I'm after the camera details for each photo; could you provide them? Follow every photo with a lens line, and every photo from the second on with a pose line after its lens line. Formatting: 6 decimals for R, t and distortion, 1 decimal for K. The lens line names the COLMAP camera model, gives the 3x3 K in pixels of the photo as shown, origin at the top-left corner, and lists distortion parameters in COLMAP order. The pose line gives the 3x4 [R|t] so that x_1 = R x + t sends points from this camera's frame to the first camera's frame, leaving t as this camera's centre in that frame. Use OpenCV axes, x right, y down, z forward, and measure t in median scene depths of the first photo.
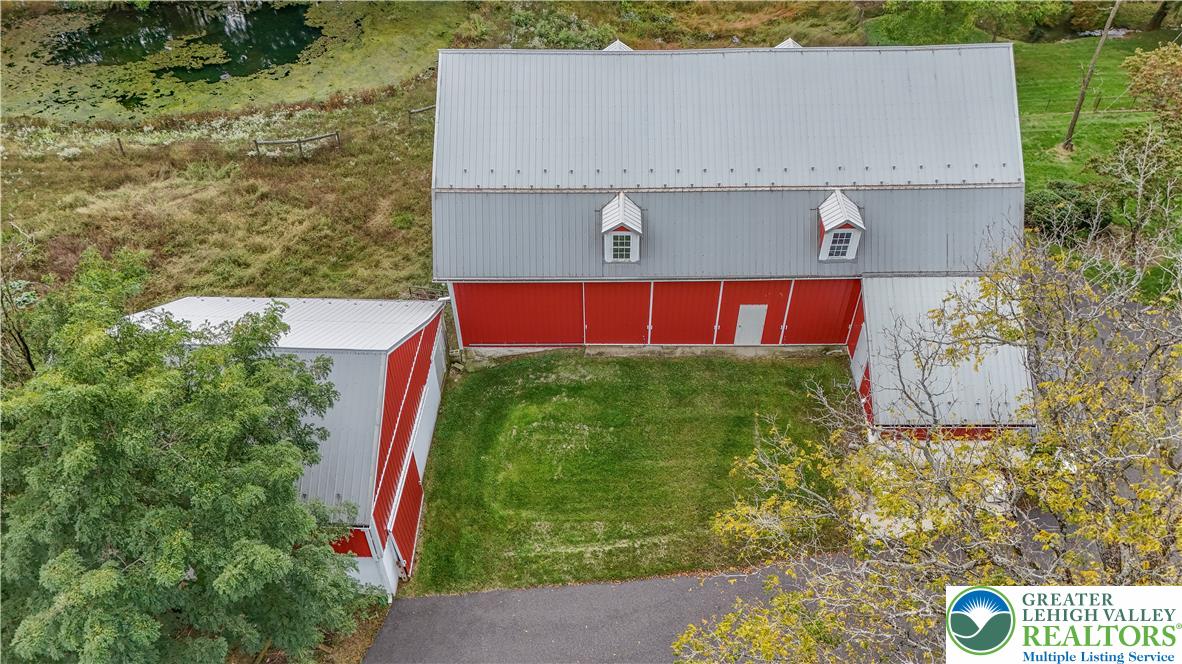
lens RADIAL K [[851.6, 0, 591.0], [0, 851.6, 332.0], [0, 0, 1]] dist [0.067132, -0.059741]
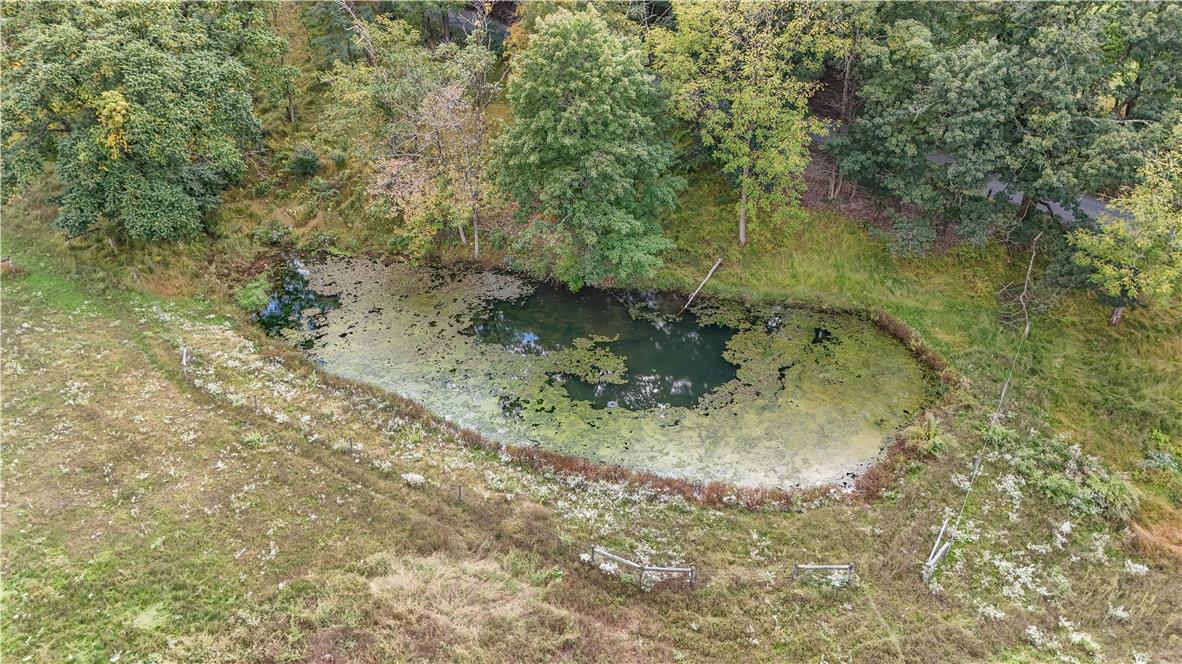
lens RADIAL K [[851.6, 0, 591.0], [0, 851.6, 332.0], [0, 0, 1]] dist [0.067132, -0.059741]
pose [[0.852277, 0.278510, -0.442782, -0.082414], [-0.358012, 0.927730, -0.105569, -0.270308], [0.381380, 0.248495, 0.890393, 0.209409]]
